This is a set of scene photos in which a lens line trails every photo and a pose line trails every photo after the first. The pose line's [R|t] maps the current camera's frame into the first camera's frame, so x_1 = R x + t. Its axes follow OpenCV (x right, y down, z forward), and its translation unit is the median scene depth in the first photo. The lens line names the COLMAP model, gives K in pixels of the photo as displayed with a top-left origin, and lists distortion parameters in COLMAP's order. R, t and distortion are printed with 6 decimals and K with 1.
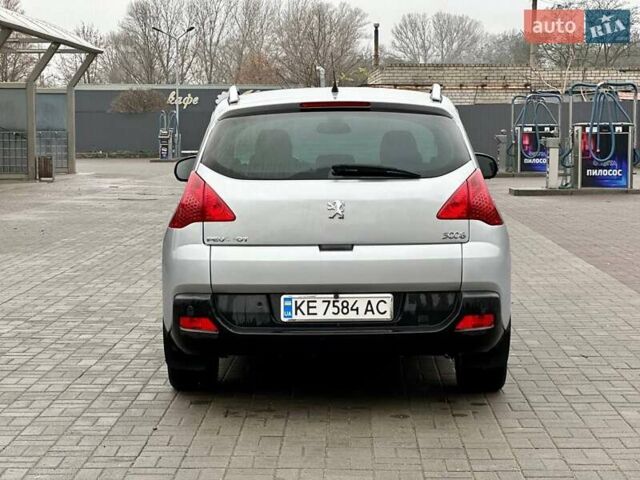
lens RADIAL K [[1417.5, 0, 320.0], [0, 1417.5, 240.0], [0, 0, 1]] dist [0.042700, 0.710171]
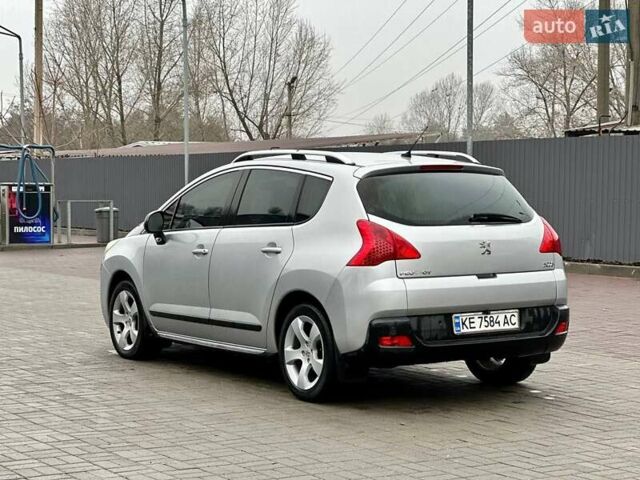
lens RADIAL K [[1417.5, 0, 320.0], [0, 1417.5, 240.0], [0, 0, 1]] dist [0.042700, 0.710171]
pose [[0.831939, -0.022238, 0.554422, -0.841529], [0.045568, 0.998560, -0.028324, 0.002111], [-0.552993, 0.048828, 0.831754, -0.012760]]
